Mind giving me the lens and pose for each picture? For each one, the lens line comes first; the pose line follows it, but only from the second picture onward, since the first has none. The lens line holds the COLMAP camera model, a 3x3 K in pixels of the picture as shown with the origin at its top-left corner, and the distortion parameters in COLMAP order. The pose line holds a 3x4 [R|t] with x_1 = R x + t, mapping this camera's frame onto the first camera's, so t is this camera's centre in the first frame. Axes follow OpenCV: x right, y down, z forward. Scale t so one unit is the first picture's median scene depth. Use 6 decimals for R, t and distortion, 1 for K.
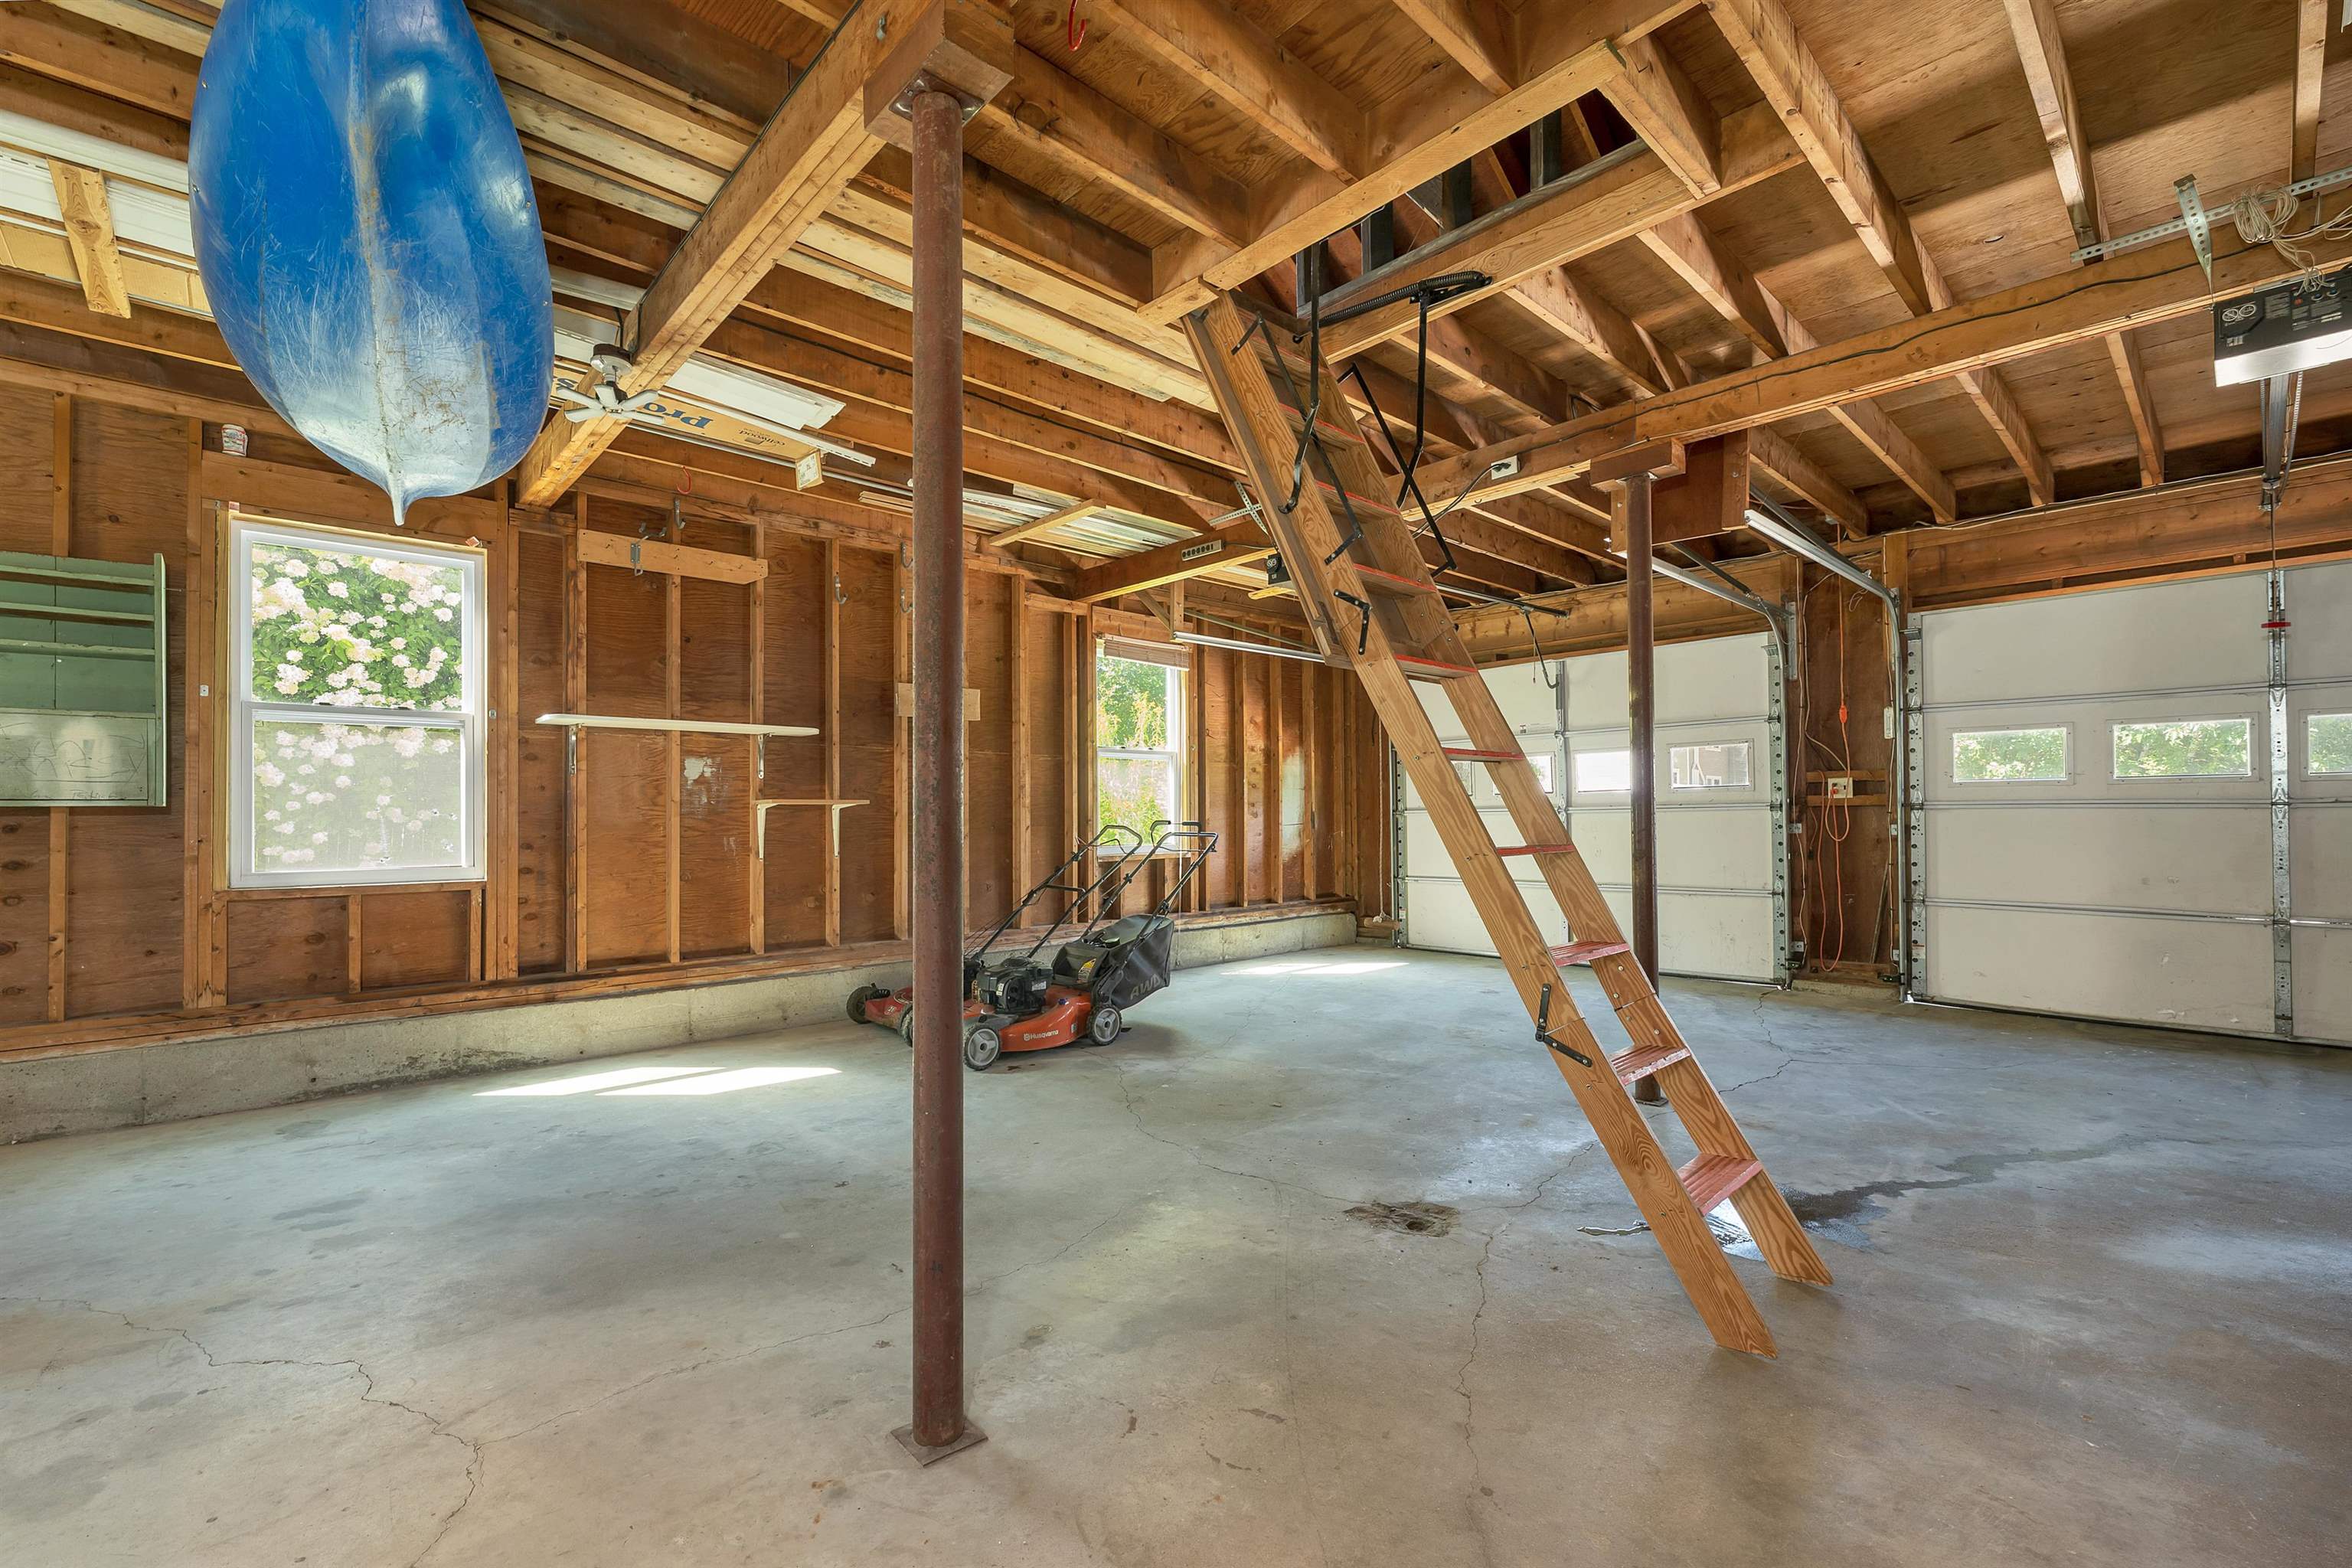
lens RADIAL K [[971.4, 0, 1169.3], [0, 971.4, 798.7], [0, 0, 1]] dist [-0.000579, -0.000897]
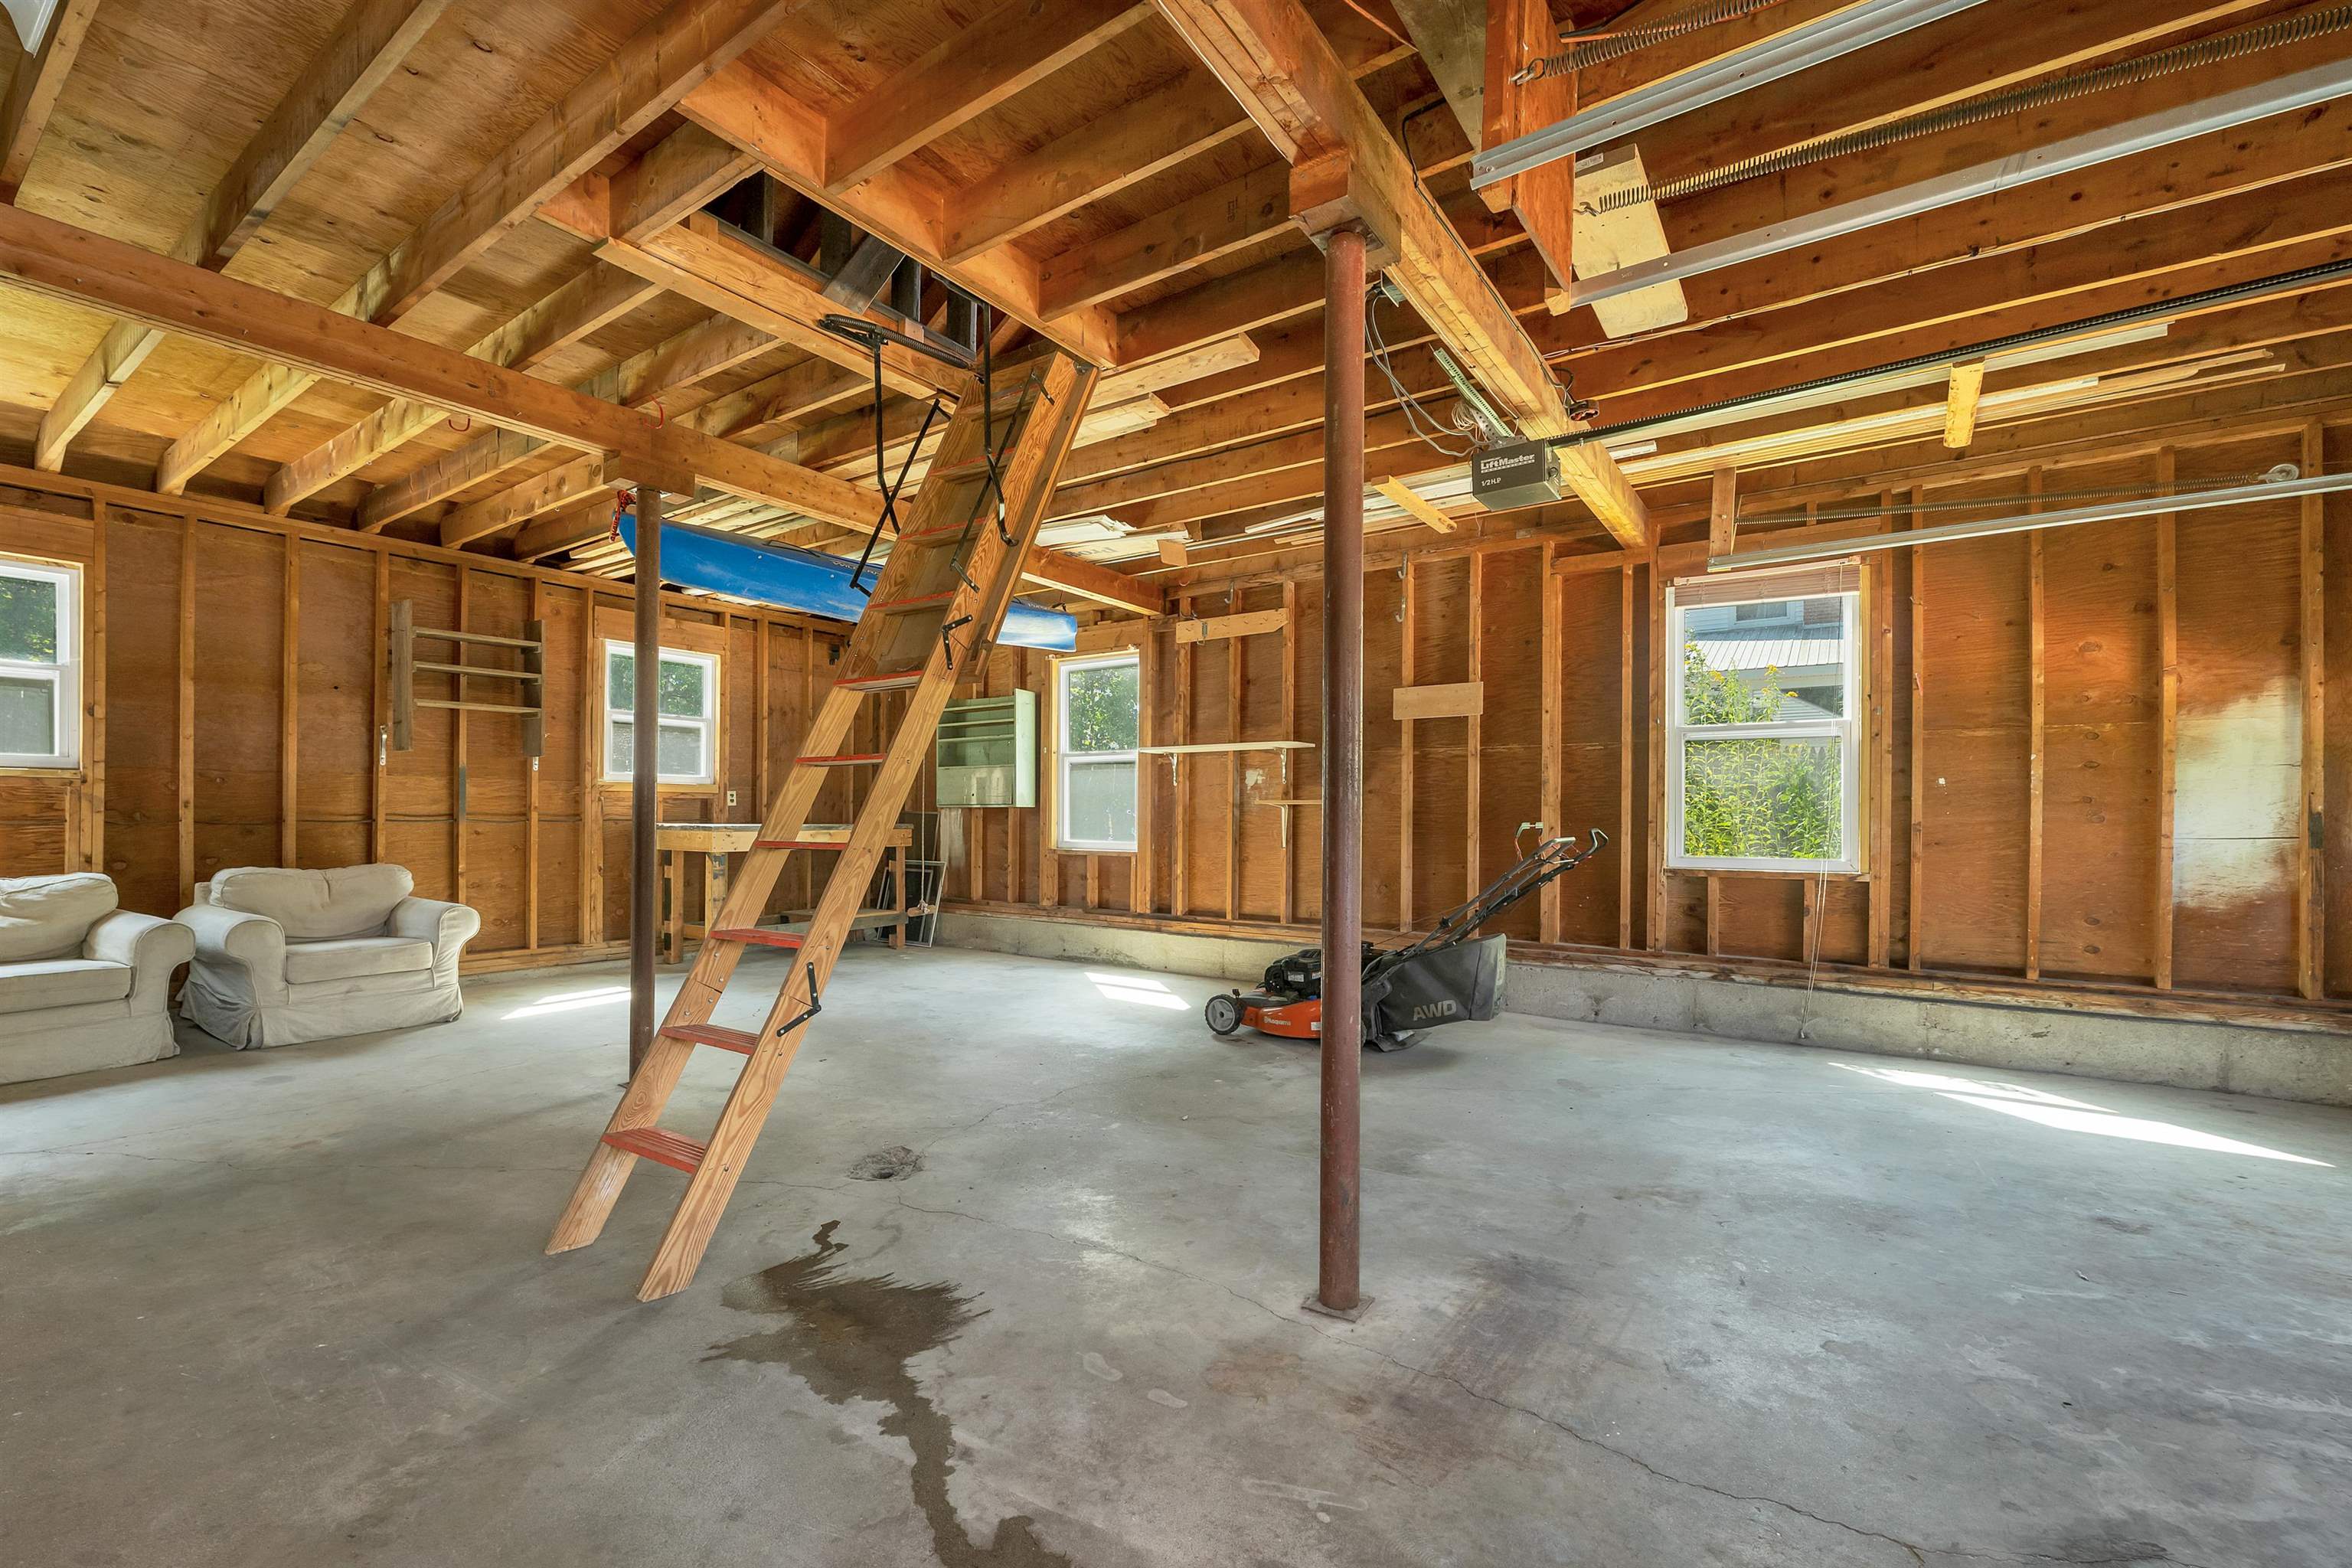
lens RADIAL K [[971.4, 0, 1173.6], [0, 971.4, 800.0], [0, 0, 1]] dist [-0.000579, -0.000897]
pose [[0.237737, -0.009508, -0.971283, 0.923591], [0.010938, 0.999915, -0.007111, 0.009564], [0.971268, -0.008933, 0.237821, 0.682194]]
